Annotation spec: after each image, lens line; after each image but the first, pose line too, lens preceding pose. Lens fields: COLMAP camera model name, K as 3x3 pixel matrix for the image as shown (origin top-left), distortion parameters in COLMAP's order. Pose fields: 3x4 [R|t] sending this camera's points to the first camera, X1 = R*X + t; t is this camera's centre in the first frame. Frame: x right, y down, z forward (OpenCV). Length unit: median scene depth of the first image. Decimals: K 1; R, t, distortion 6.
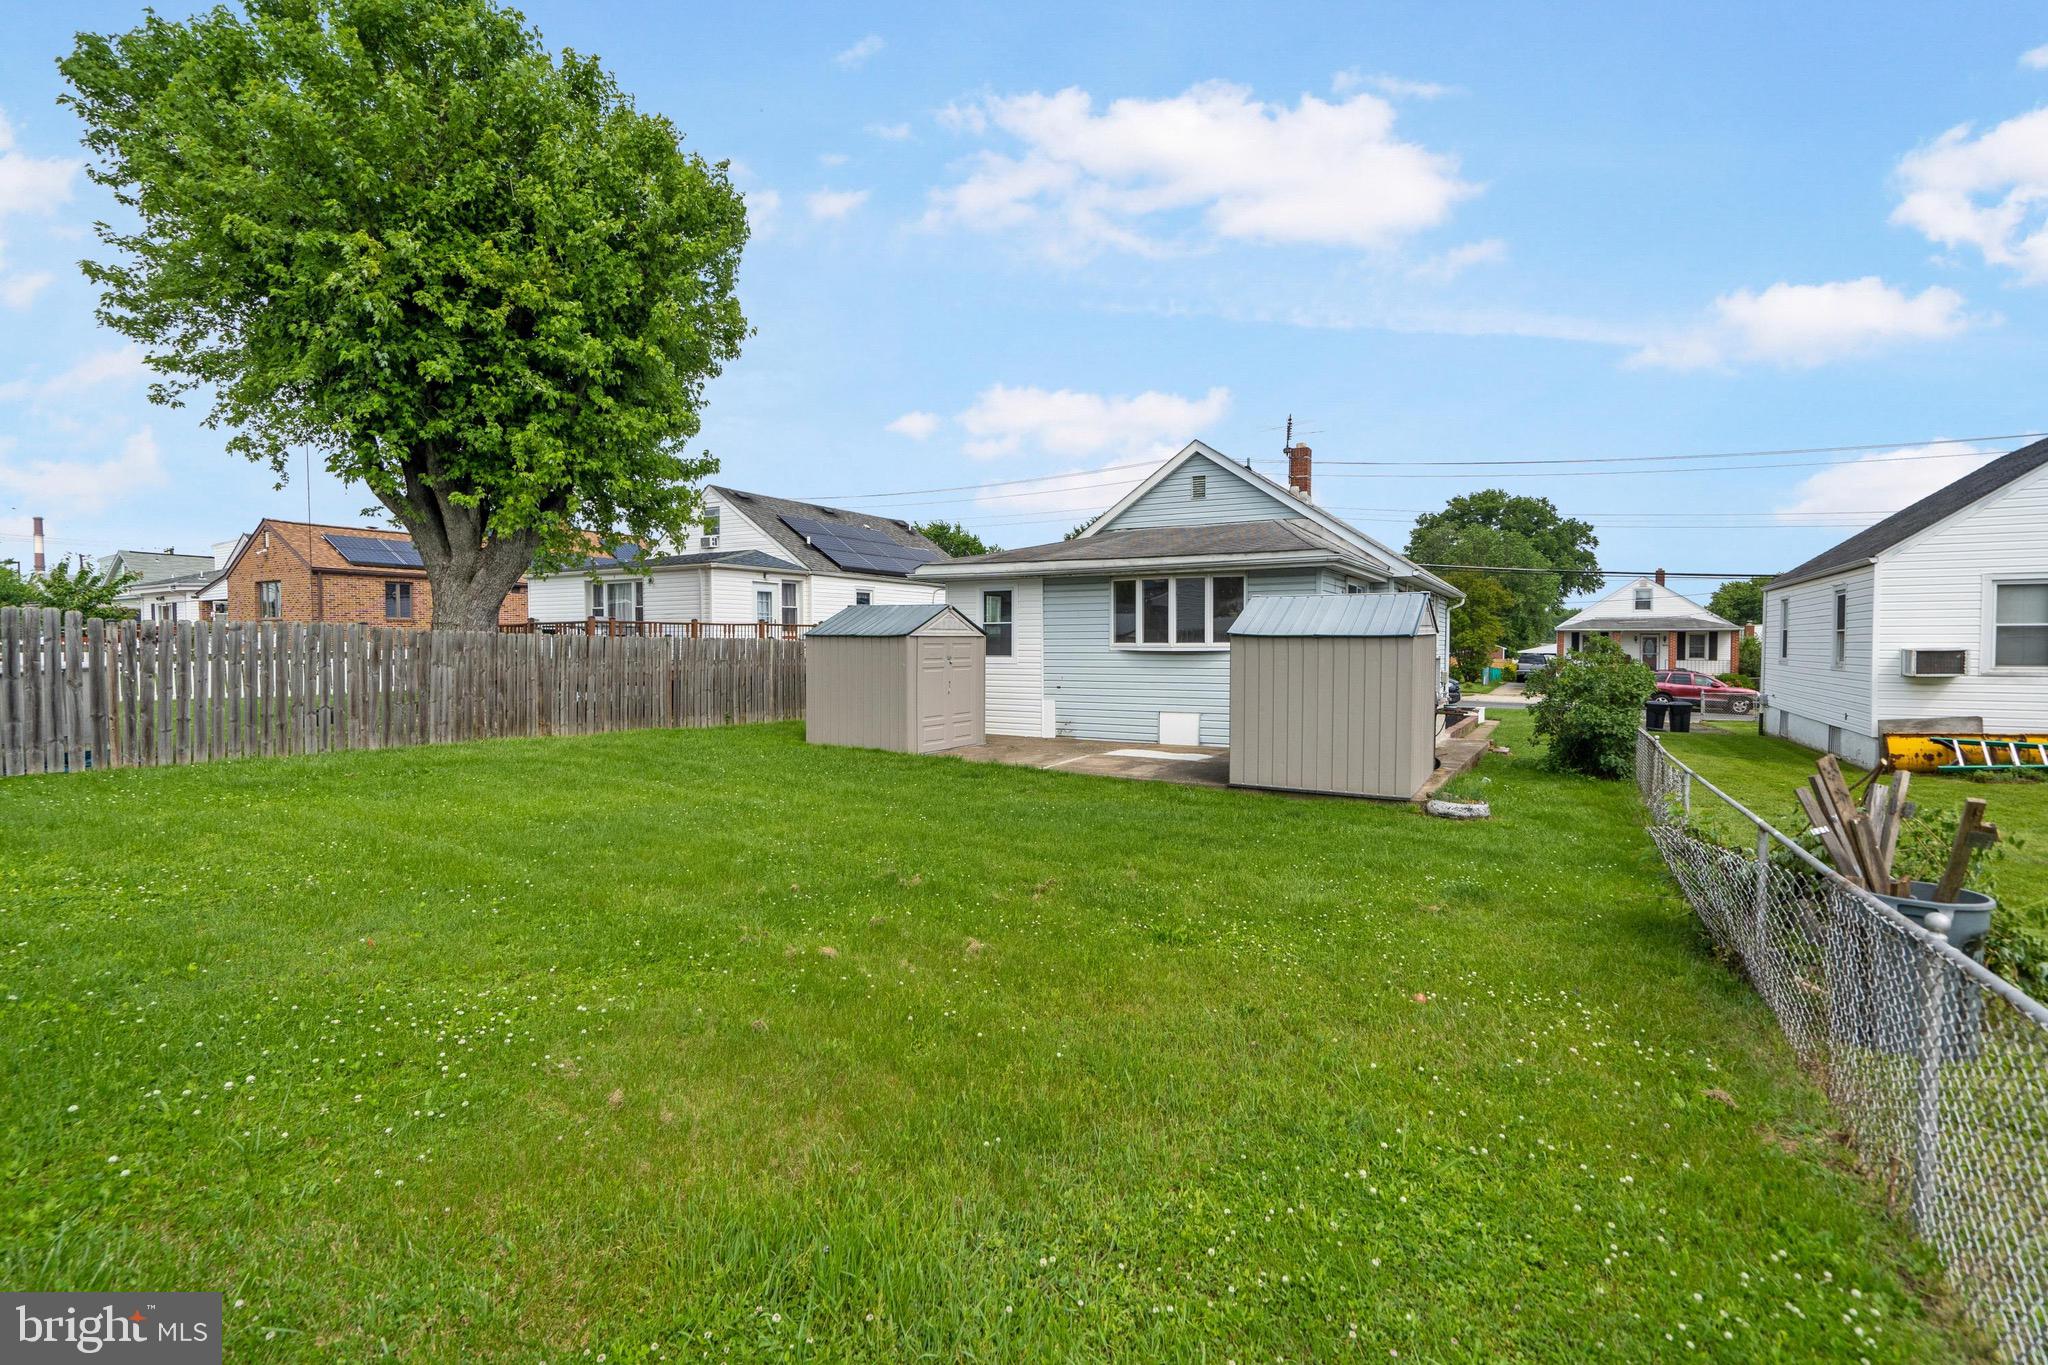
lens RADIAL K [[939.4, 0, 1030.8], [0, 939.4, 688.0], [0, 0, 1]] dist [-0.003124, 0.001082]
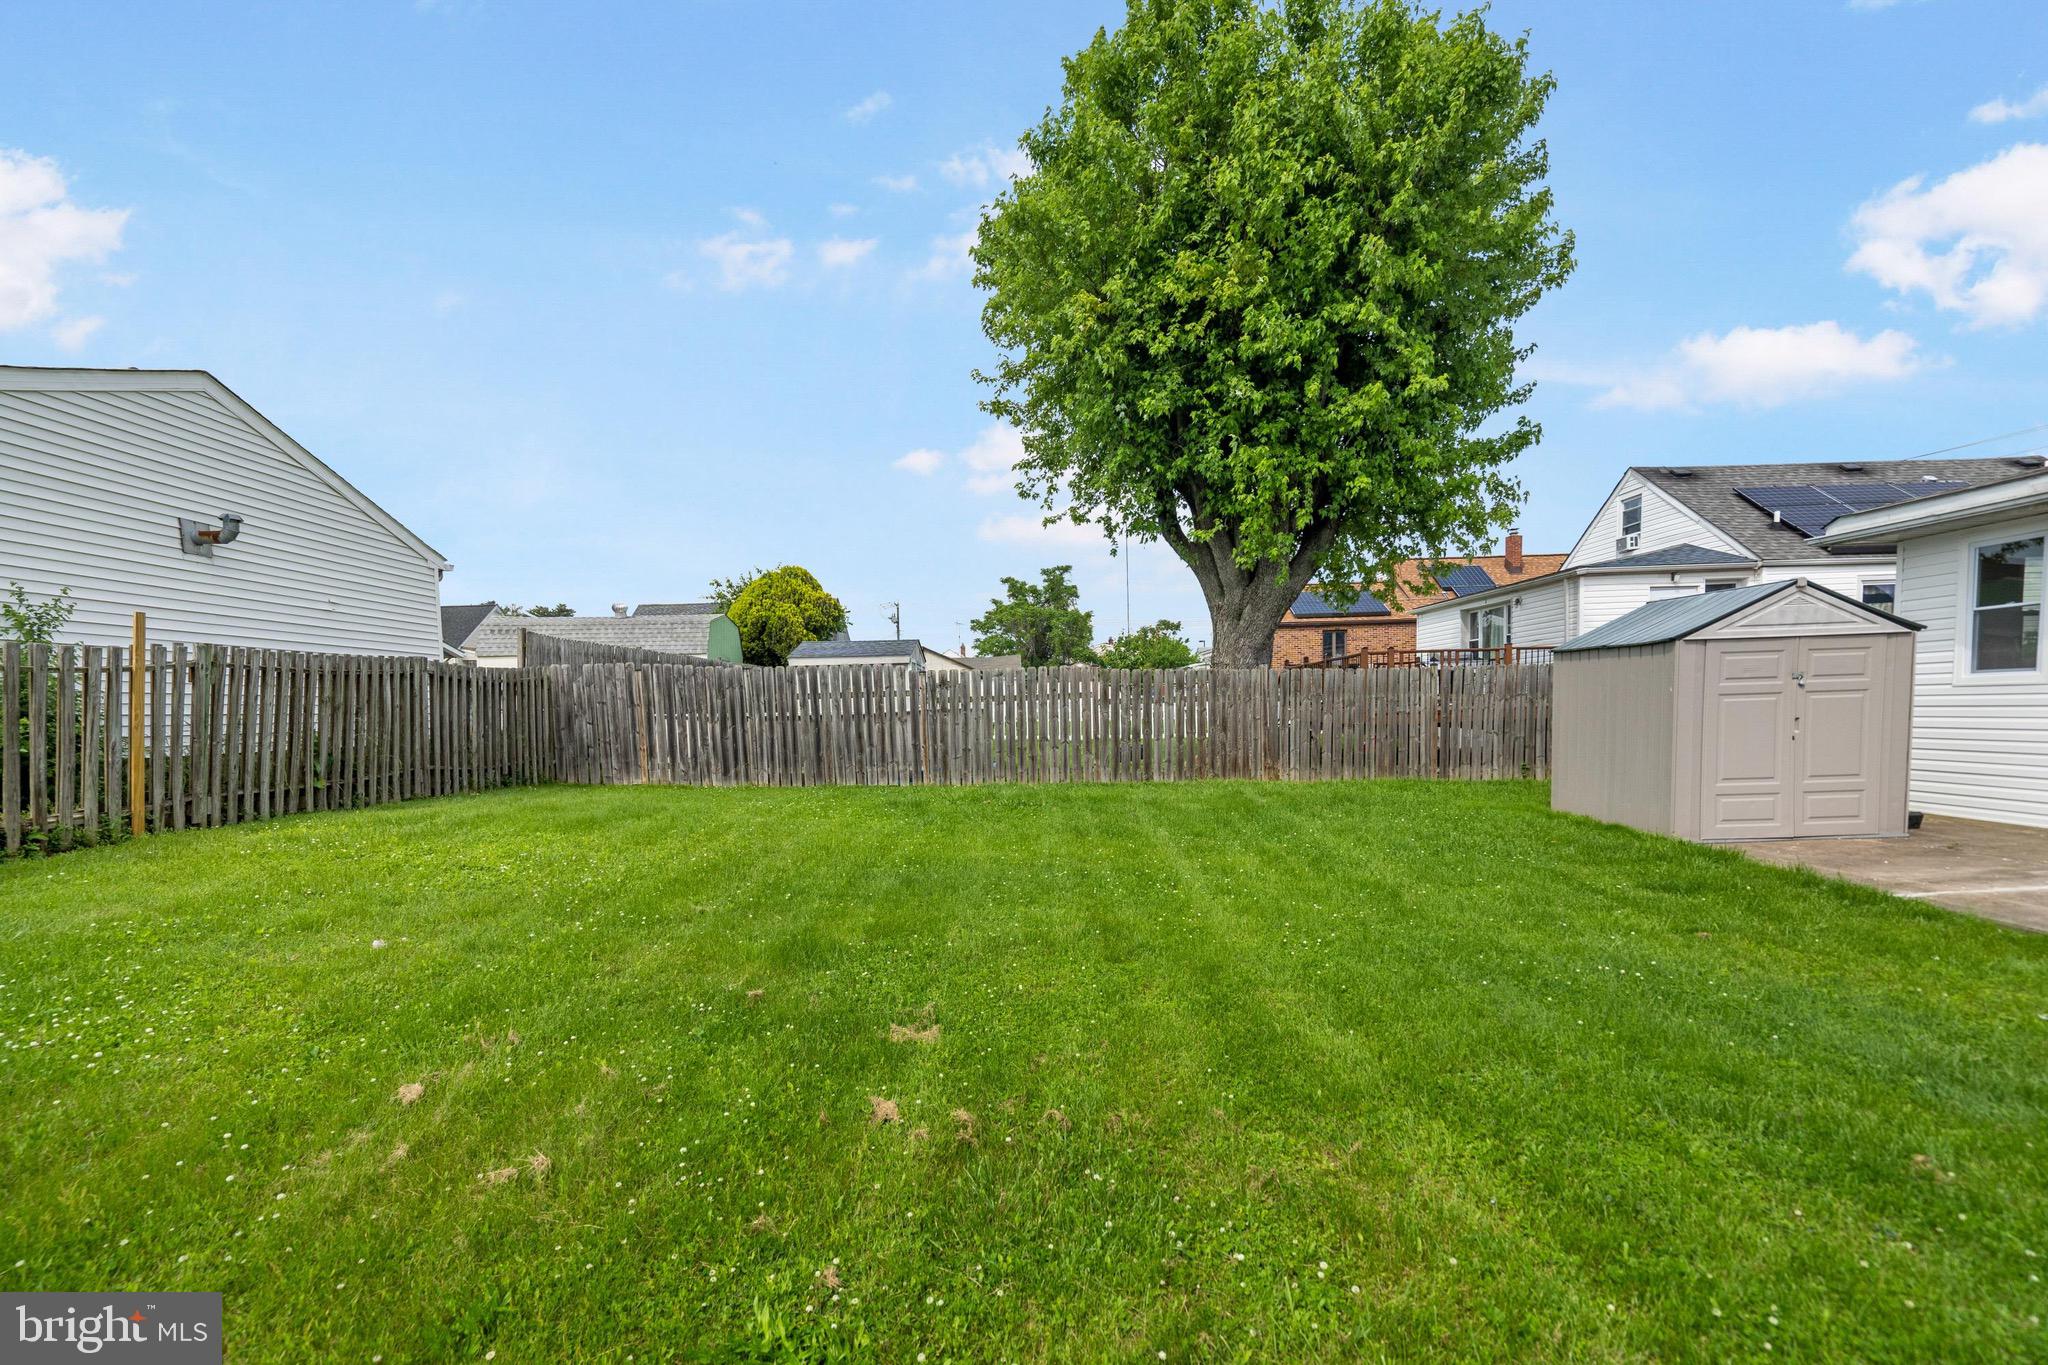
lens RADIAL K [[954.7, 0, 1023.5], [0, 954.7, 789.7], [0, 0, 1]] dist [-0.002281, -0.000364]
pose [[0.501313, 0.058948, -0.863256, 0.183933], [-0.010534, 0.998019, 0.062033, 0.005575], [0.865202, -0.022004, 0.500941, 0.337388]]
